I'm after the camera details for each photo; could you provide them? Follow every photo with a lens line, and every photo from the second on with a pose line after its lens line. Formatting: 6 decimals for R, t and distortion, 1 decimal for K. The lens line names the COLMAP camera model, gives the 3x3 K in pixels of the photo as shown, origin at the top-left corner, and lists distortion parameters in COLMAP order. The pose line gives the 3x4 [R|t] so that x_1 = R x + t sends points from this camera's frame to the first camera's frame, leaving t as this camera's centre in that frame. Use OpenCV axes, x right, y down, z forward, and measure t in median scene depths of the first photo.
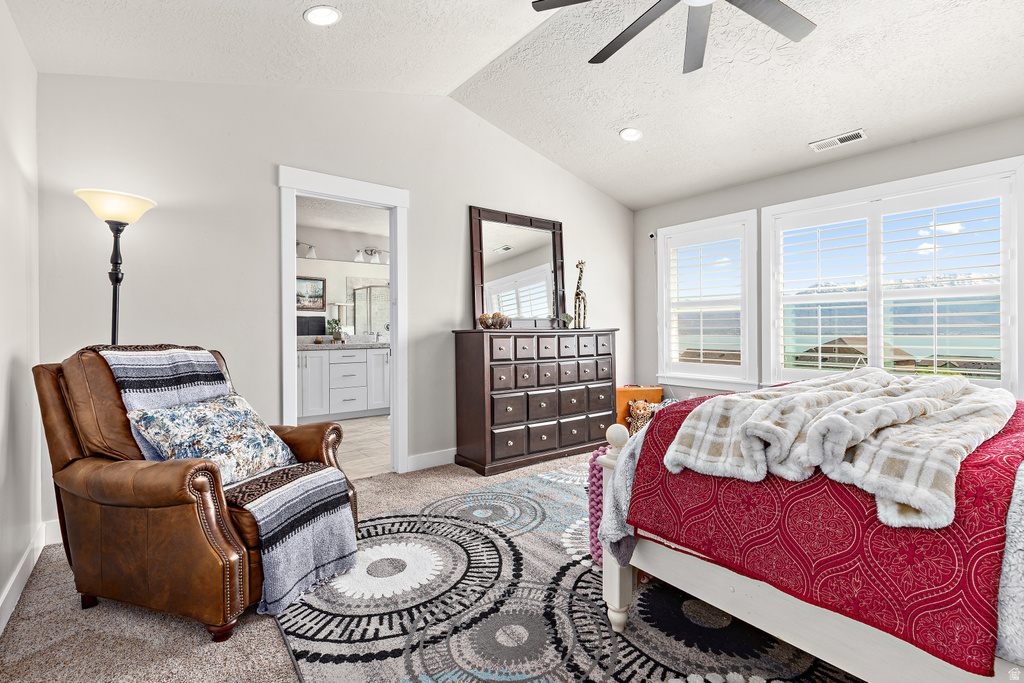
lens RADIAL K [[475.1, 0, 511.7], [0, 475.1, 336.4], [0, 0, 1]] dist [-0.000352, 0.000553]
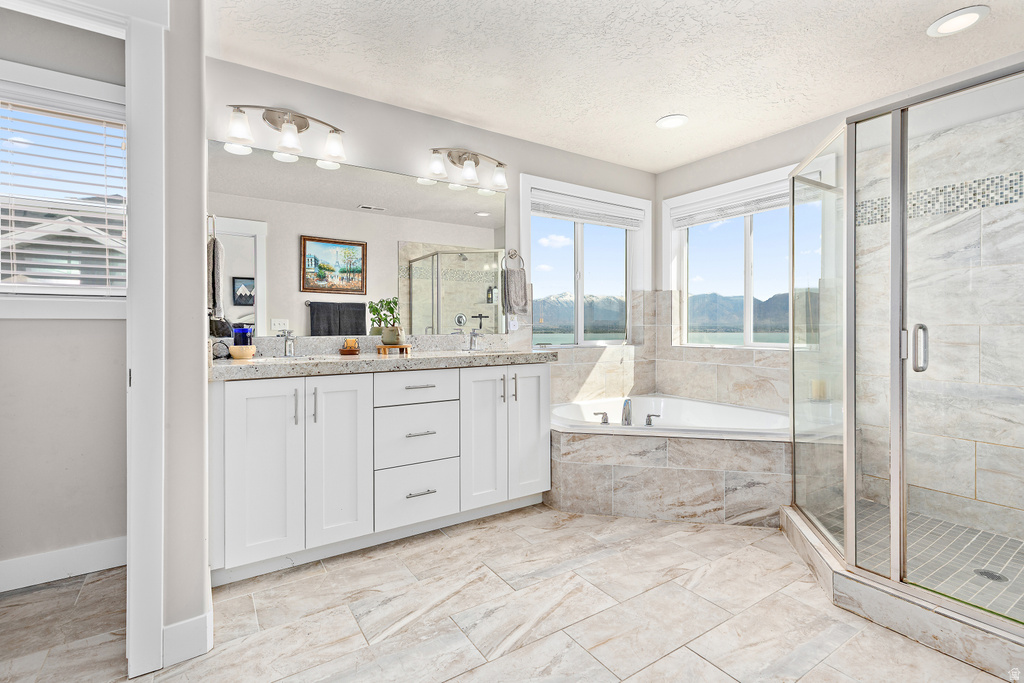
lens RADIAL K [[475.1, 0, 514.1], [0, 475.1, 331.9], [0, 0, 1]] dist [-0.000352, 0.000553]
pose [[0.997309, 0.003254, -0.073234, -0.154551], [-0.003226, 0.999995, 0.000491, -0.004693], [0.073236, -0.000254, 0.997315, 0.397808]]
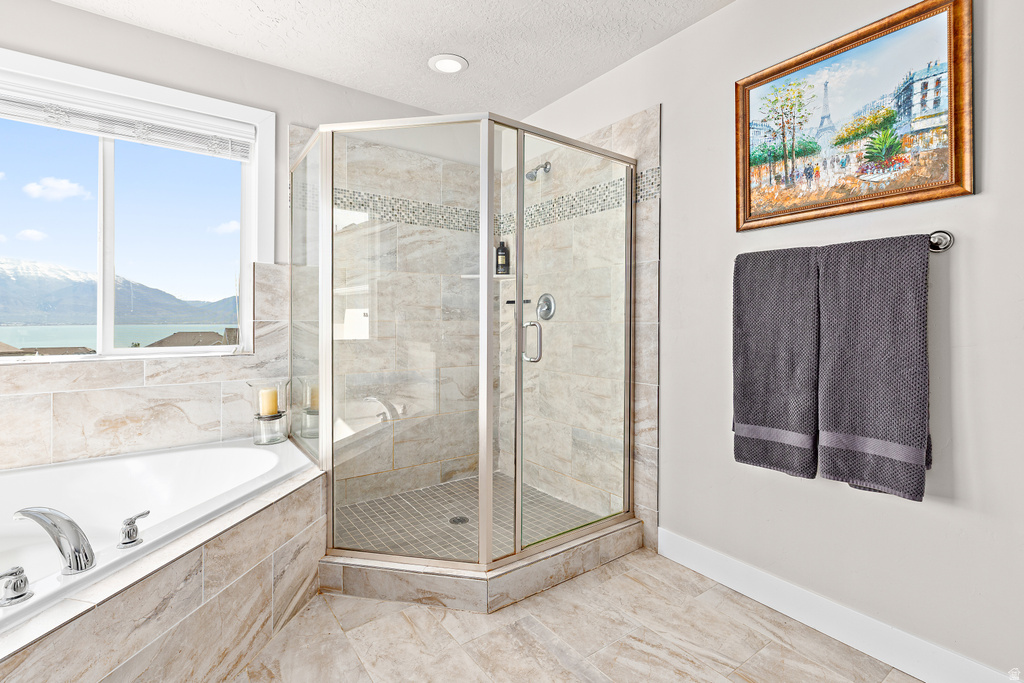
lens RADIAL K [[475.1, 0, 526.5], [0, 475.1, 322.2], [0, 0, 1]] dist [-0.000352, 0.000553]
pose [[0.012768, -0.001156, 0.999918, -0.246533], [0.009487, 0.999954, 0.001035, -0.008985], [-0.999873, 0.009473, 0.012779, 0.643345]]
